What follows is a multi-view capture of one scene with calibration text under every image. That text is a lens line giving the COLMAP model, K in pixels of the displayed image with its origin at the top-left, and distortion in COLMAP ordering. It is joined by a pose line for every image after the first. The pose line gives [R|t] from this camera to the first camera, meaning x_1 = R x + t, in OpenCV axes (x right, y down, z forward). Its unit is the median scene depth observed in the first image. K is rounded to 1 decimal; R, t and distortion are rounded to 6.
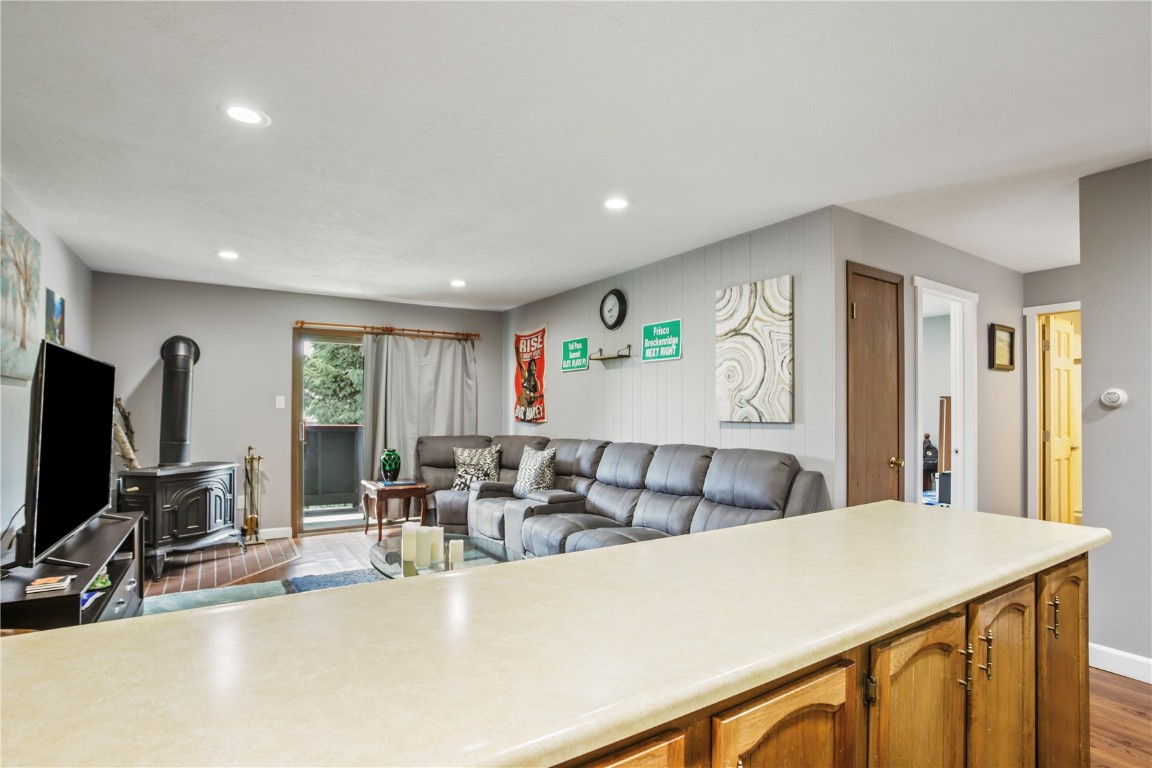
lens RADIAL K [[569.7, 0, 560.8], [0, 569.7, 401.9], [0, 0, 1]] dist [-0.050631, 0.023044]
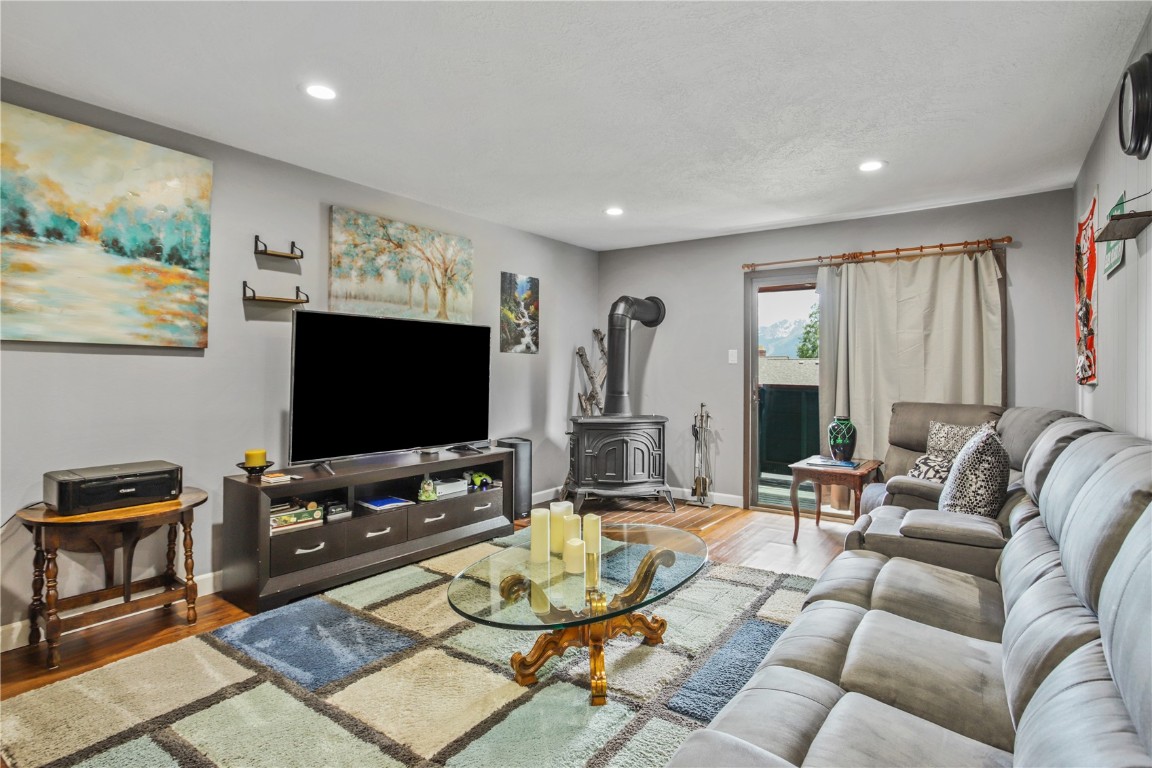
lens RADIAL K [[569.7, 0, 582.3], [0, 569.7, 363.9], [0, 0, 1]] dist [-0.050631, 0.023044]
pose [[0.376627, -0.014226, -0.926256, 0.307010], [0.010426, 0.999884, -0.011117, 0.022980], [0.926306, -0.005470, 0.376732, 0.499355]]
